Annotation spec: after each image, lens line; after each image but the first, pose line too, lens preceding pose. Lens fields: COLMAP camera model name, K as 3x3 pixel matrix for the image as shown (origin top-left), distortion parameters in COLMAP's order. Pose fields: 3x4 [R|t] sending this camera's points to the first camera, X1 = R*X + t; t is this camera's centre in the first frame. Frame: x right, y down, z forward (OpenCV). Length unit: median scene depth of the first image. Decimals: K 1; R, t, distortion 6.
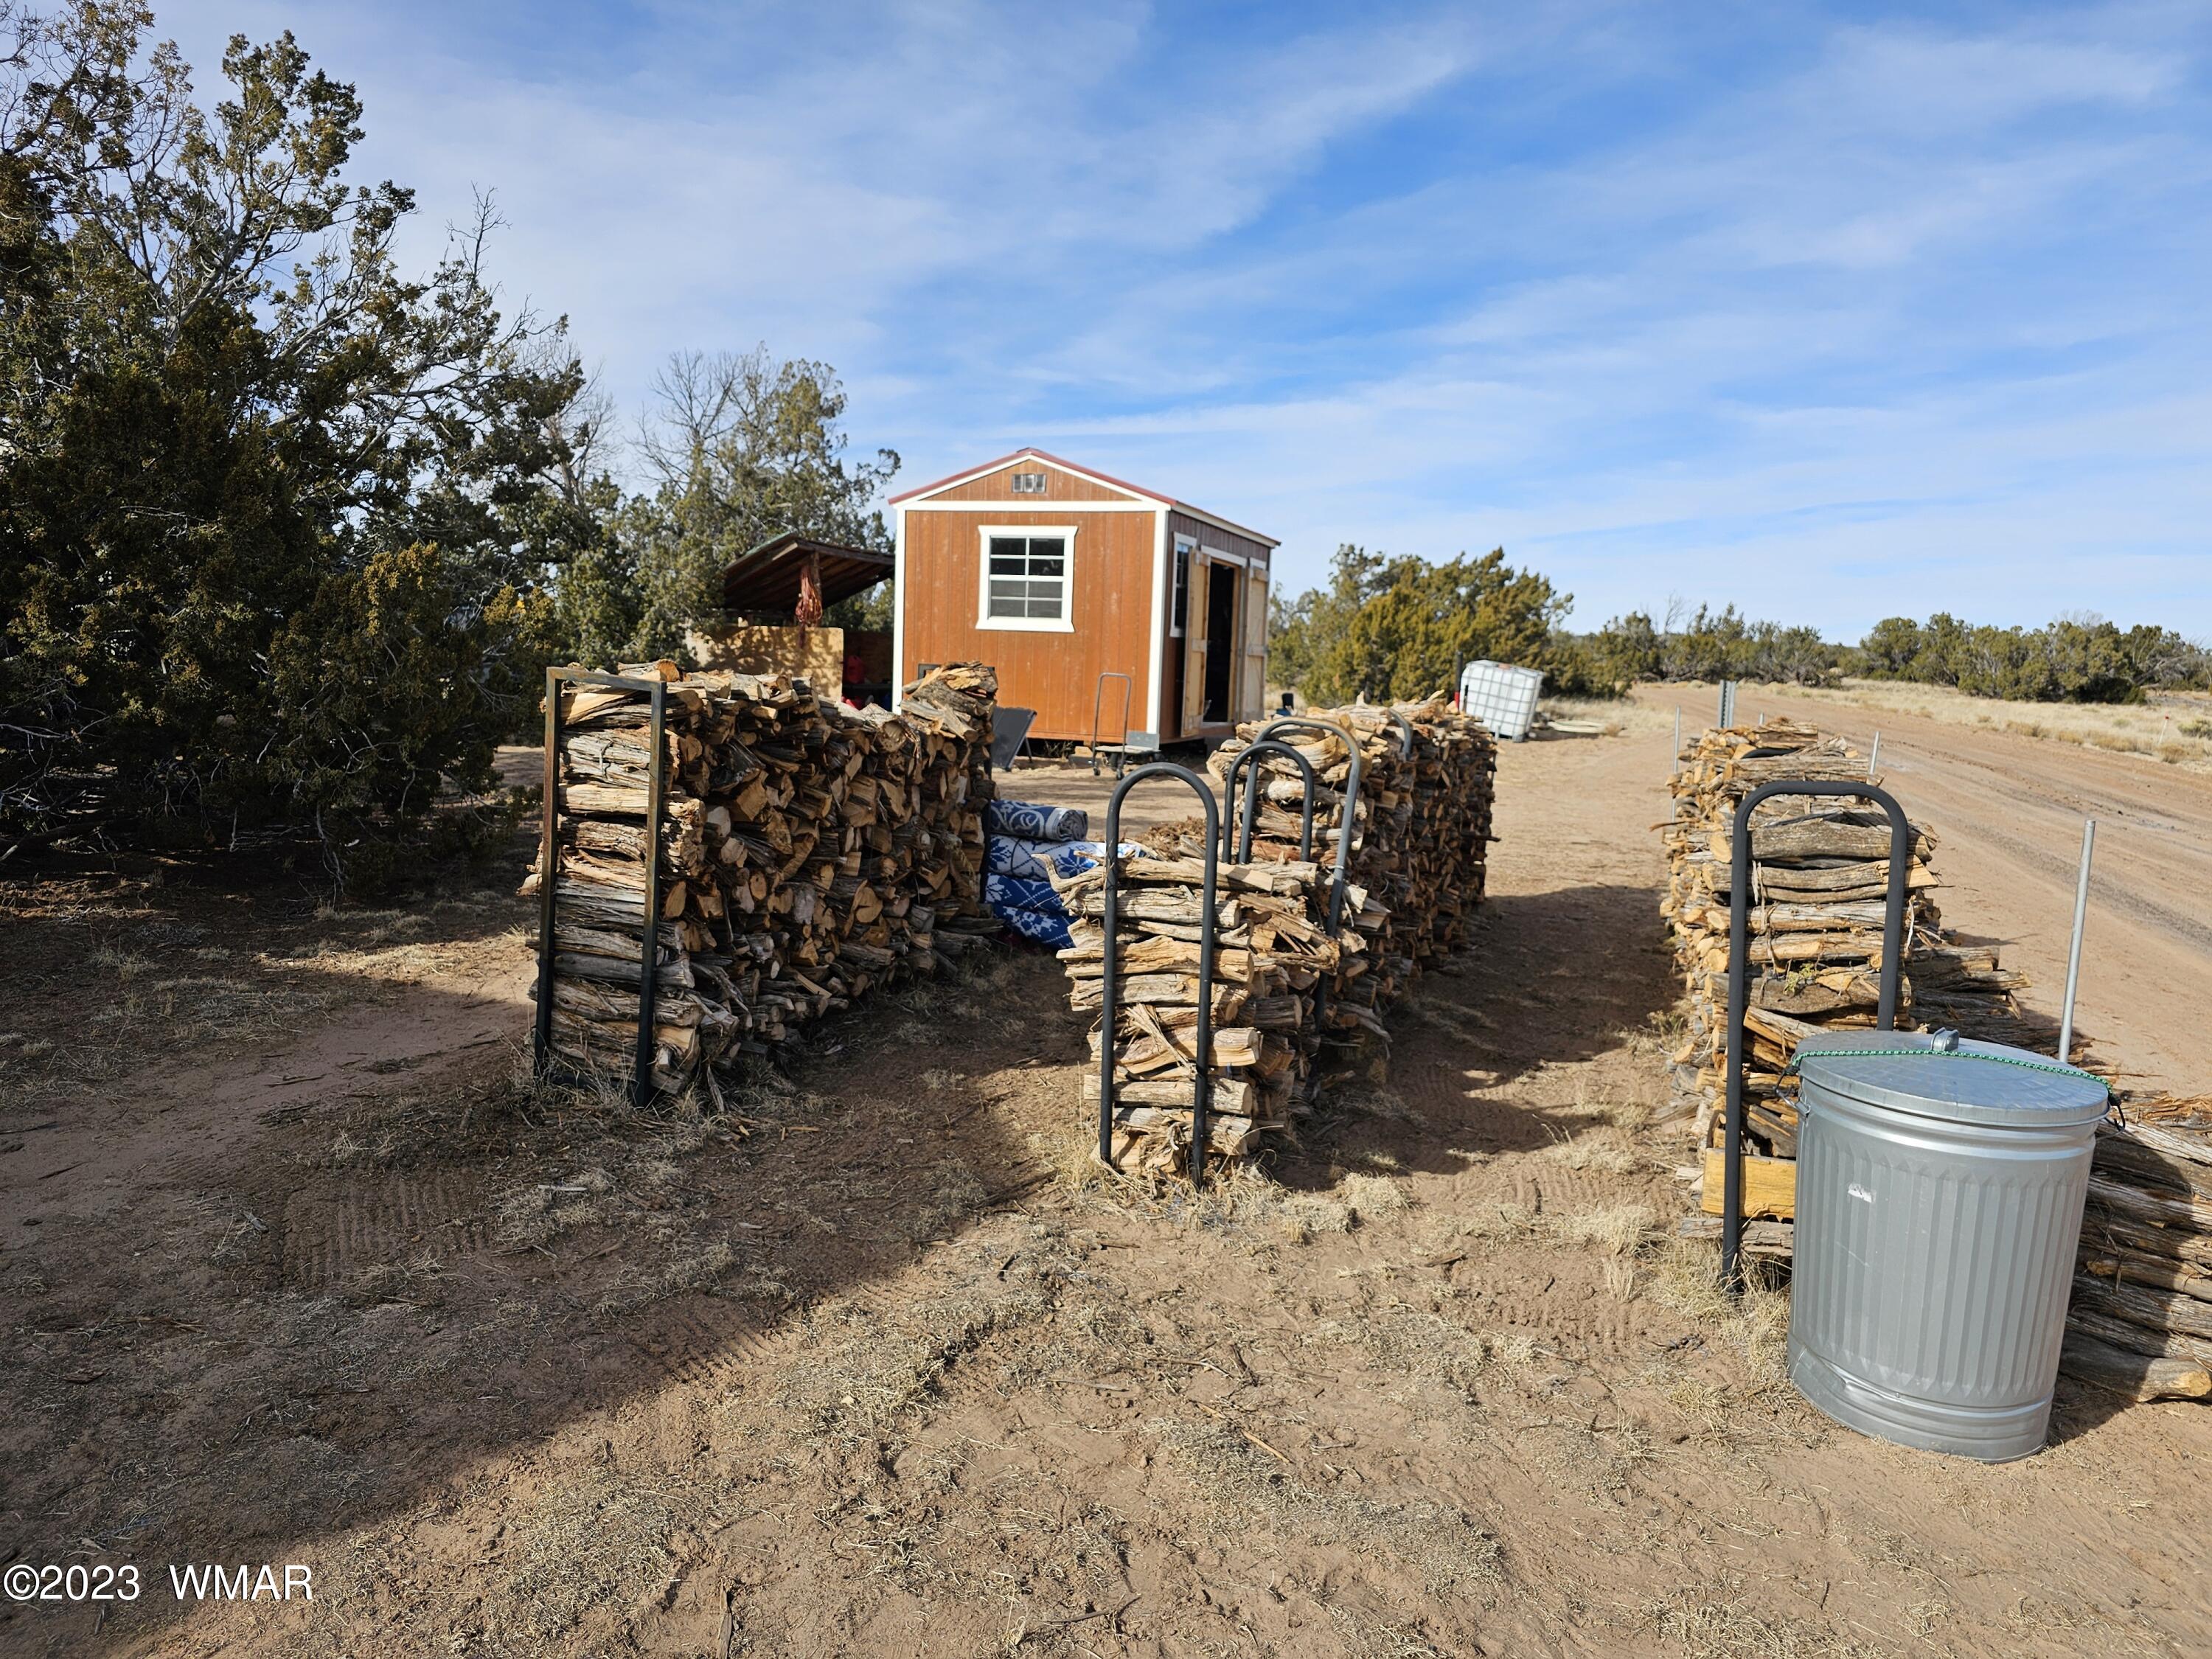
lens RADIAL K [[1469.3, 0, 1106.0], [0, 1469.3, 829.5], [0, 0, 1]] dist [0.055631, -0.001972]
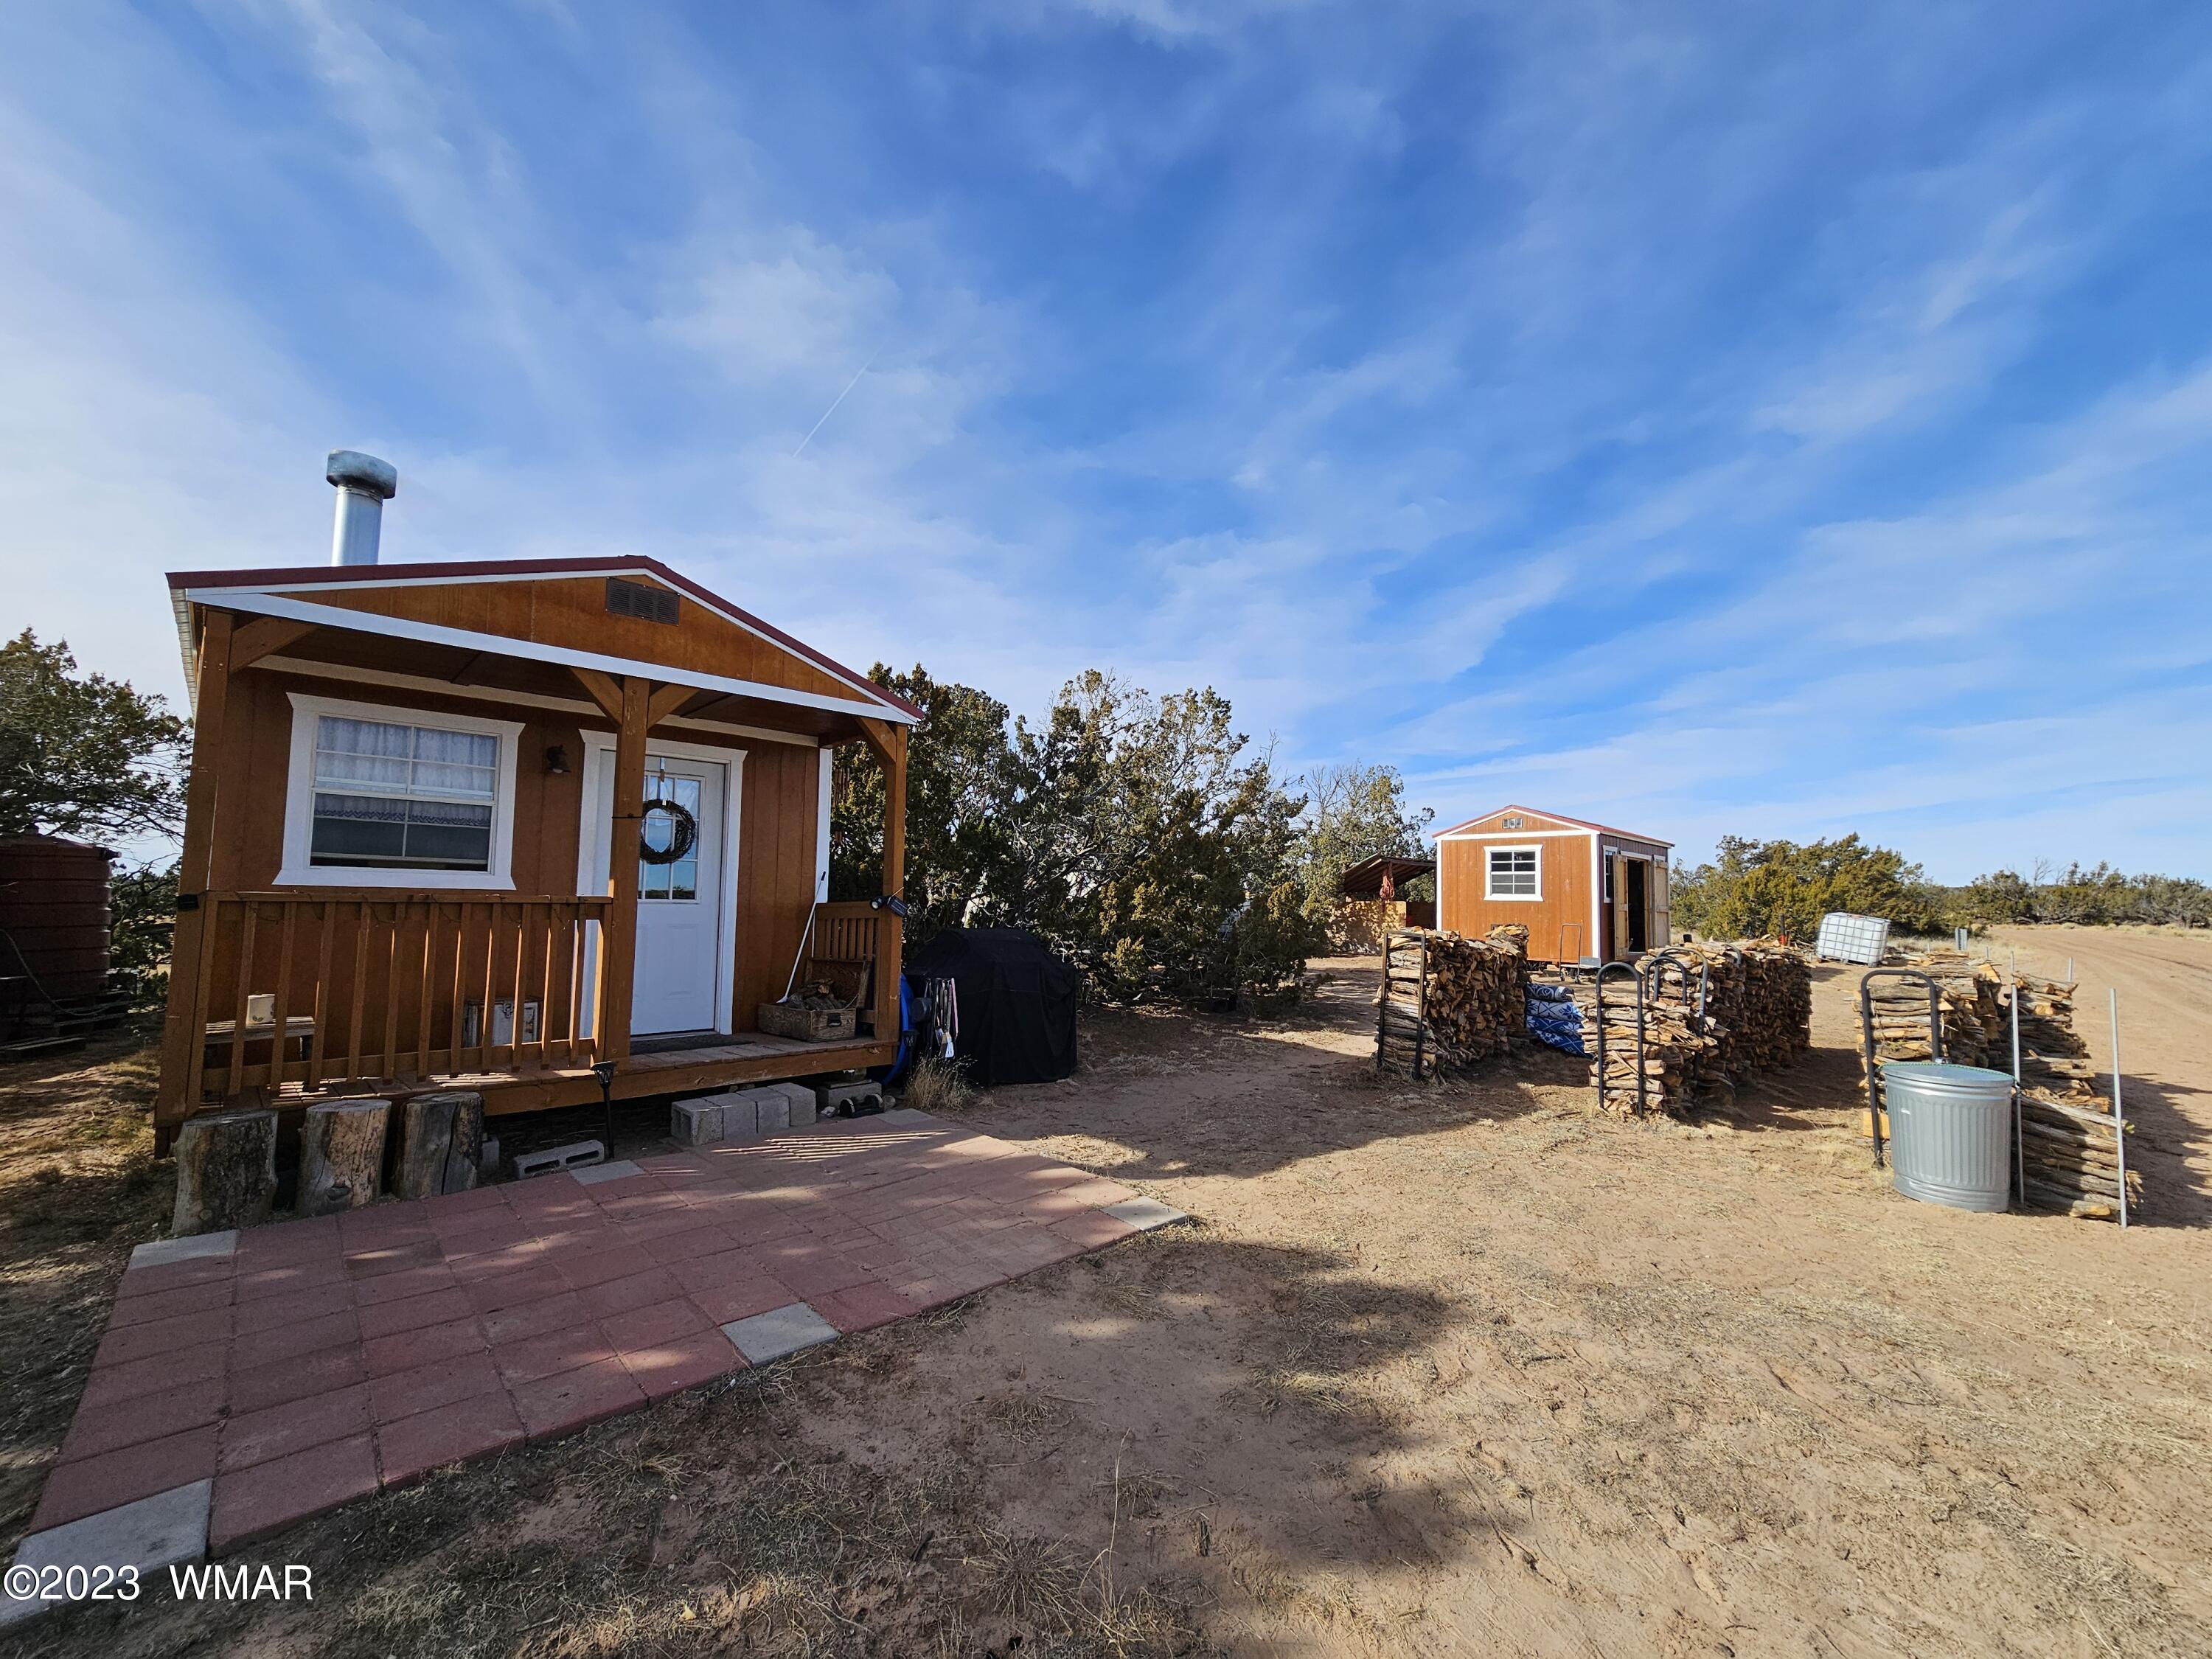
lens RADIAL K [[939.1, 0, 1078.2], [0, 939.1, 852.4], [0, 0, 1]] dist [-0.002883, -0.000987]
pose [[0.896490, -0.041355, -0.441129, -0.054922], [-0.037897, 0.984828, -0.169343, 0.057836], [0.441439, 0.168532, 0.881322, -0.685458]]
